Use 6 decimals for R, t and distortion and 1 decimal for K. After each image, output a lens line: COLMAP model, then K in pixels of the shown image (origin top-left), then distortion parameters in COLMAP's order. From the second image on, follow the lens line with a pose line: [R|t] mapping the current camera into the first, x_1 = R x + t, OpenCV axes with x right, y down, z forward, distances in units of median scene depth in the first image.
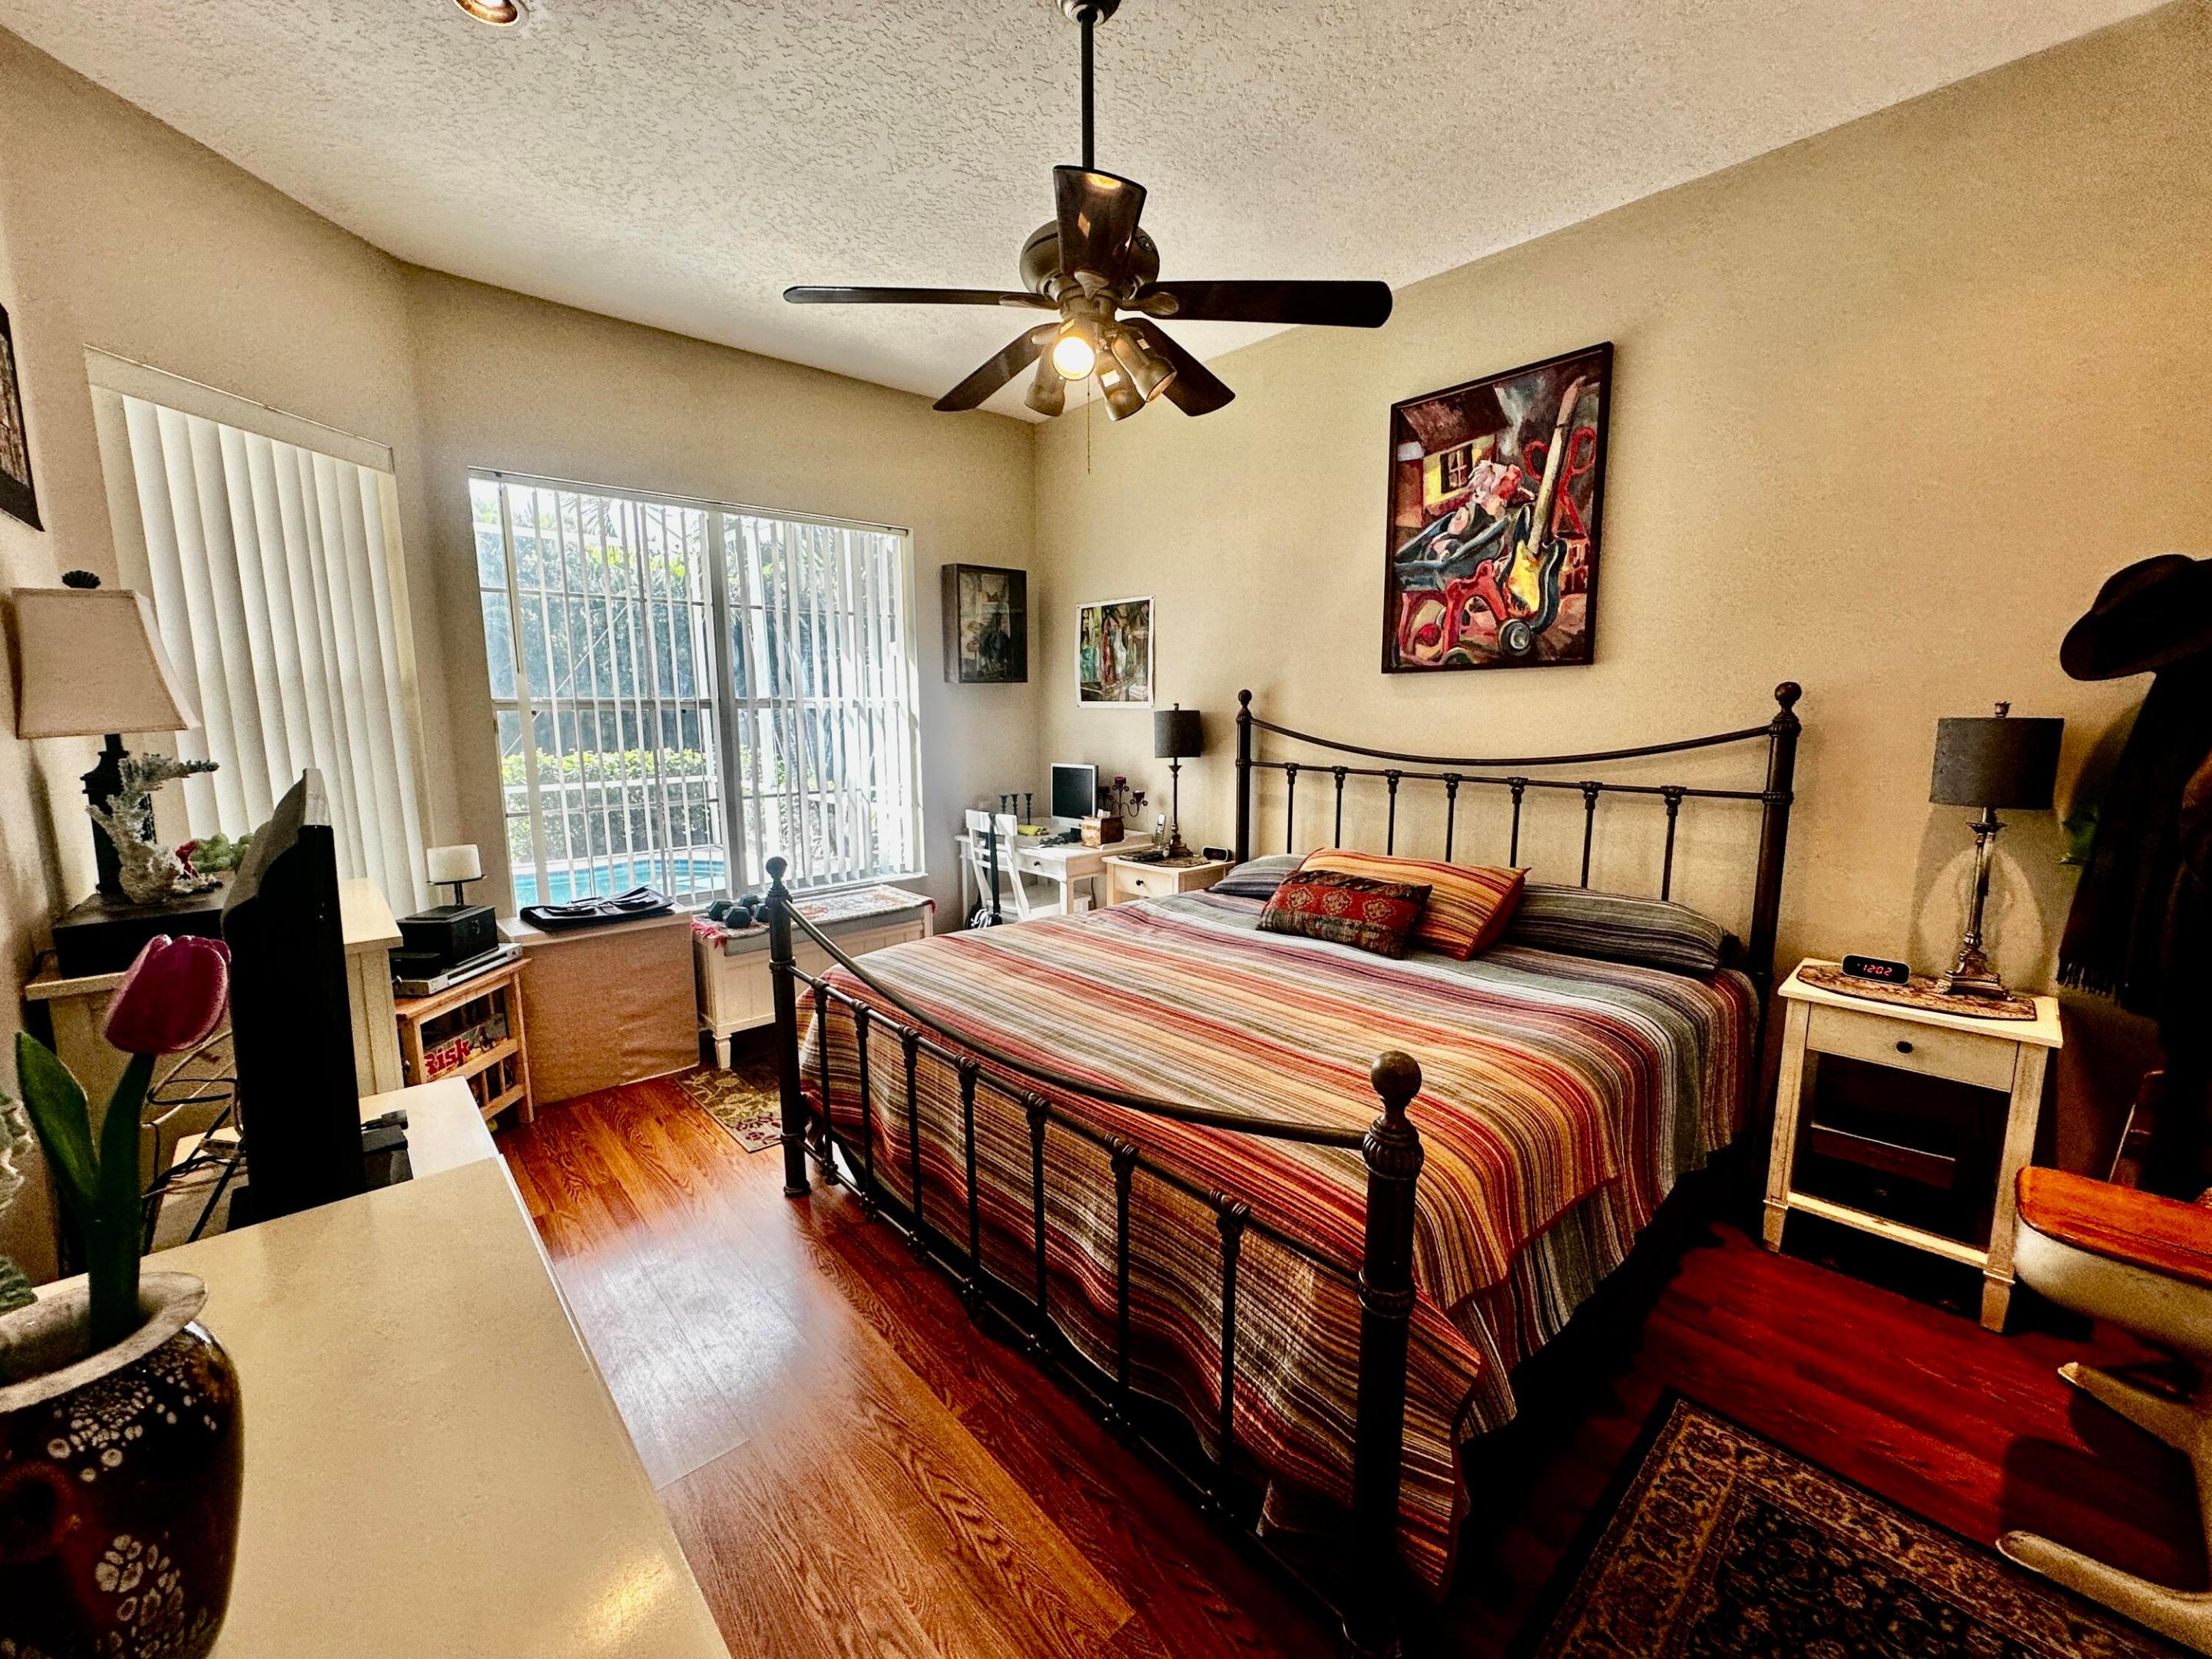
lens RADIAL K [[884.6, 0, 1102.8], [0, 884.6, 825.2], [0, 0, 1]] dist [-0.005420, 0.001736]
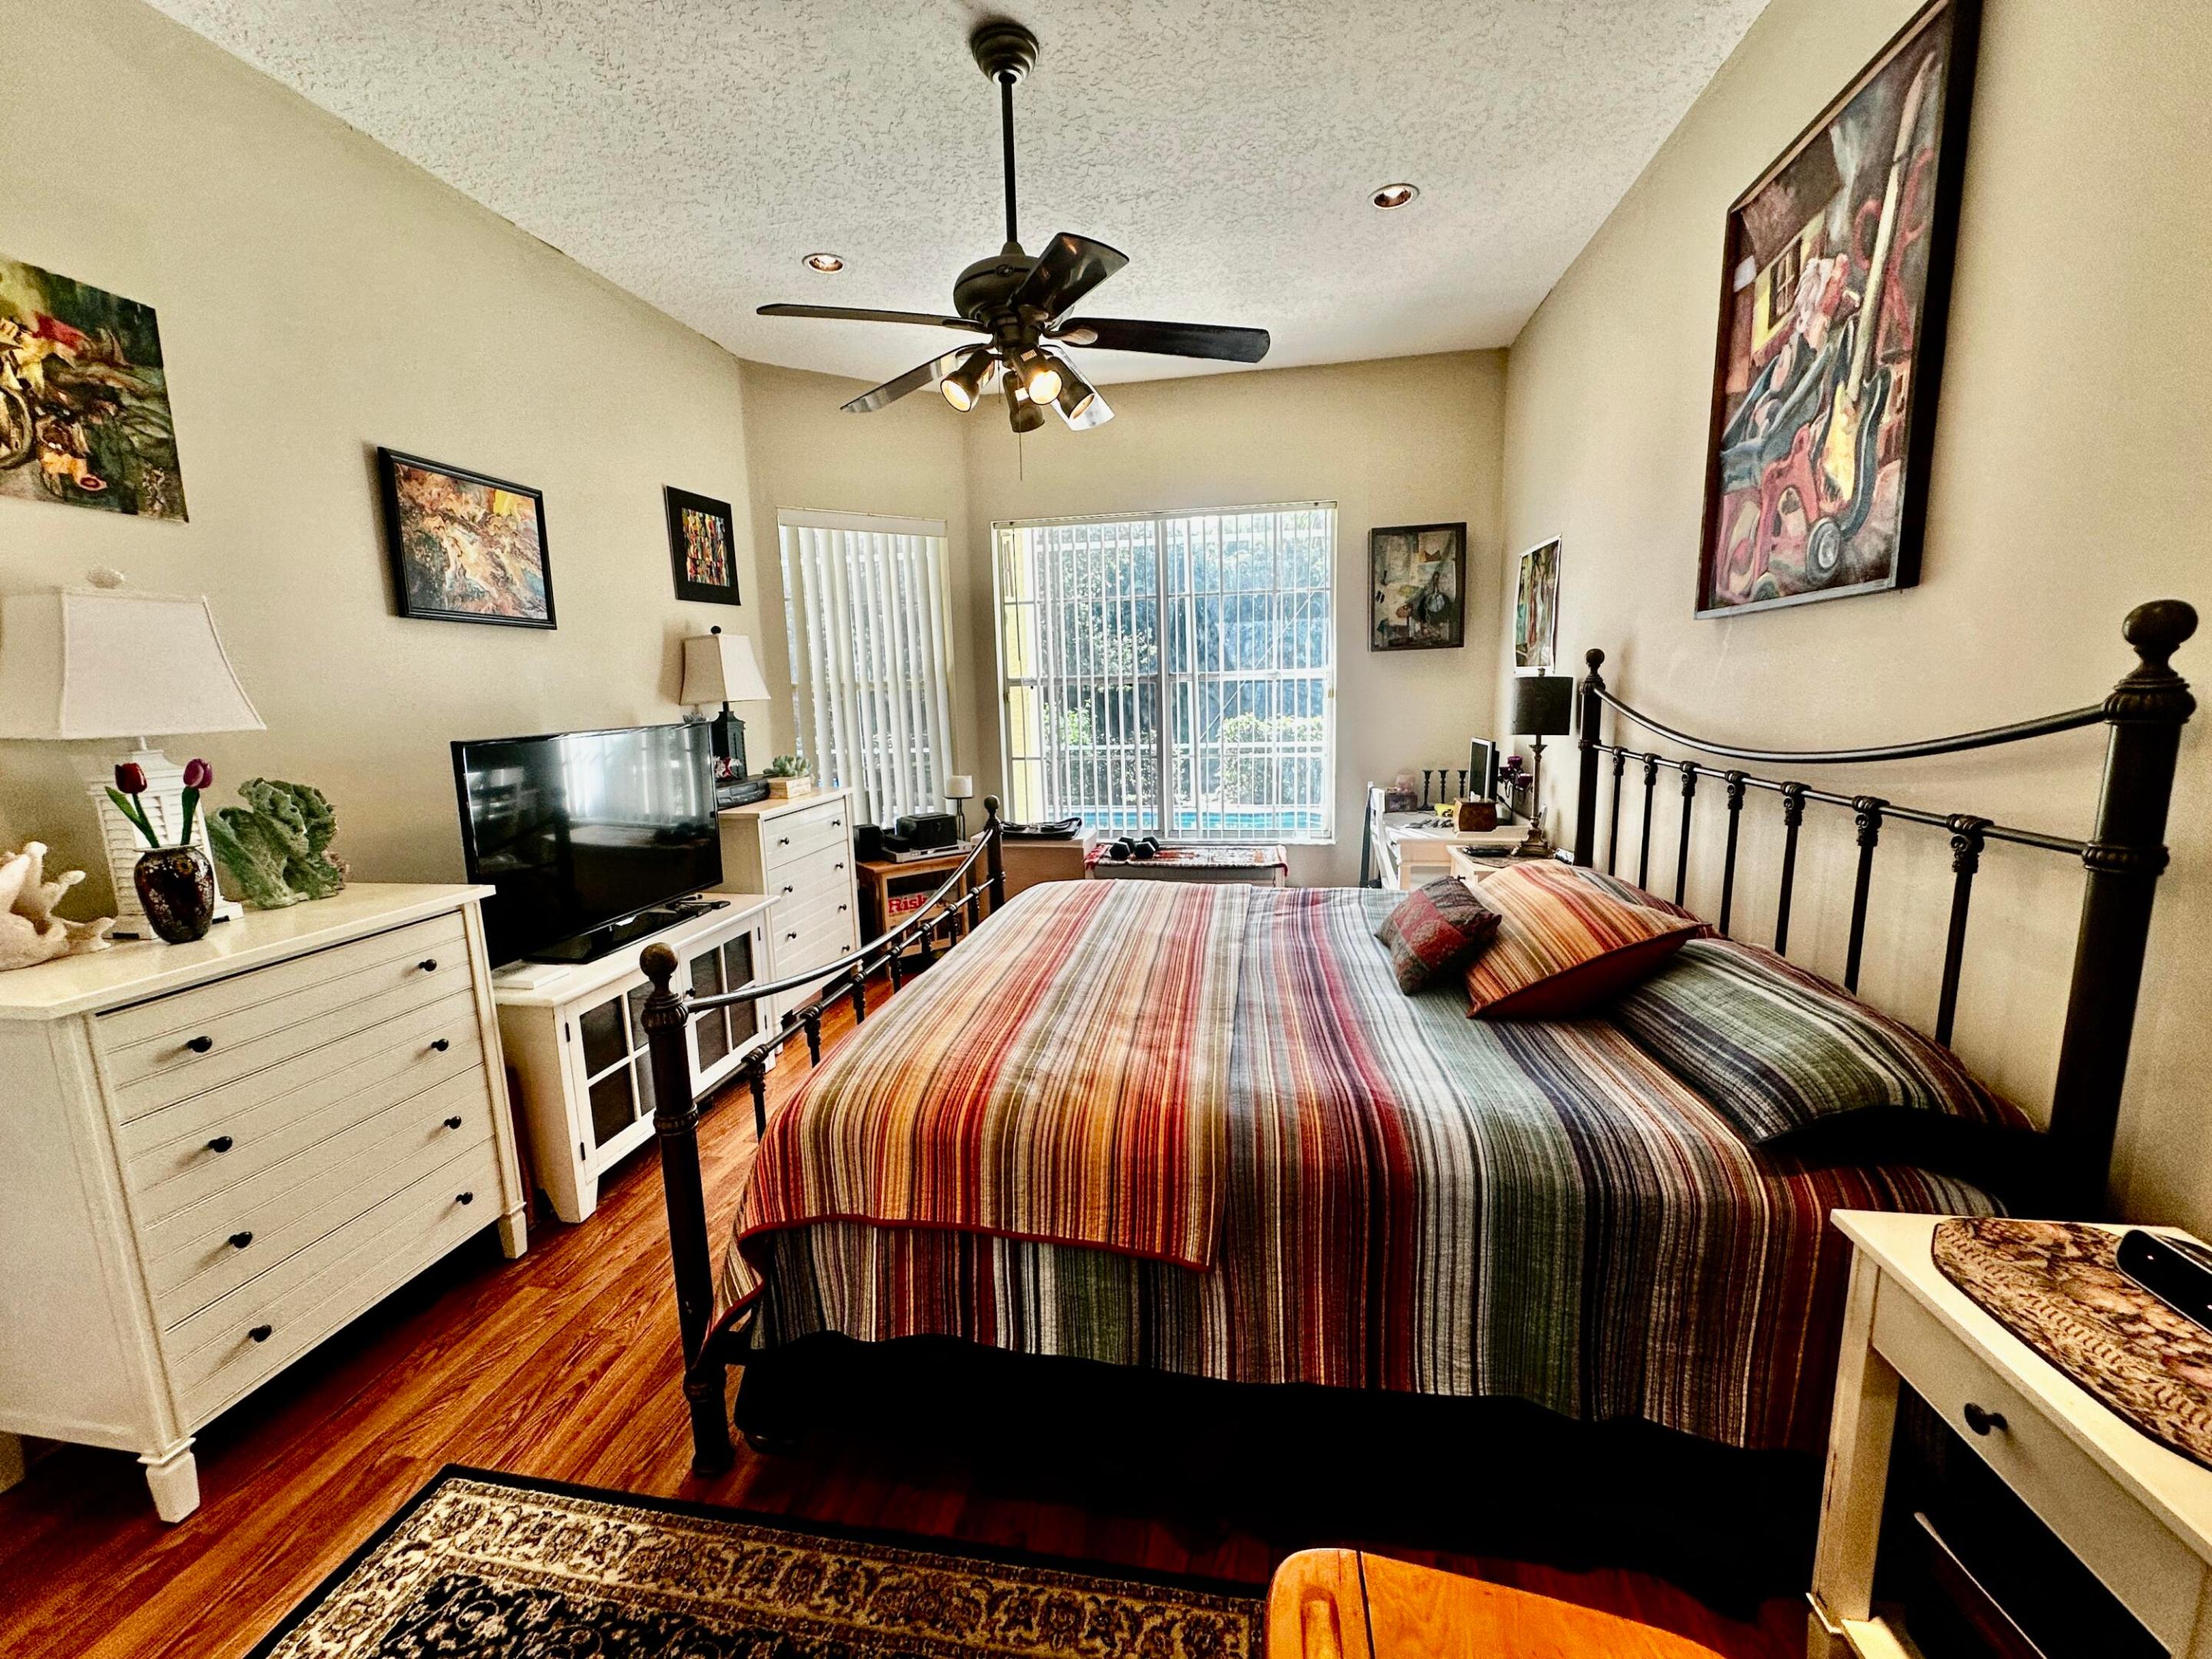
lens RADIAL K [[884.6, 0, 1102.8], [0, 884.6, 825.2], [0, 0, 1]] dist [-0.005420, 0.001736]
pose [[0.613379, 0.112774, -0.781696, 0.654881], [-0.084037, 0.993453, 0.077382, -0.031983], [0.785305, 0.018227, 0.618841, 0.250352]]
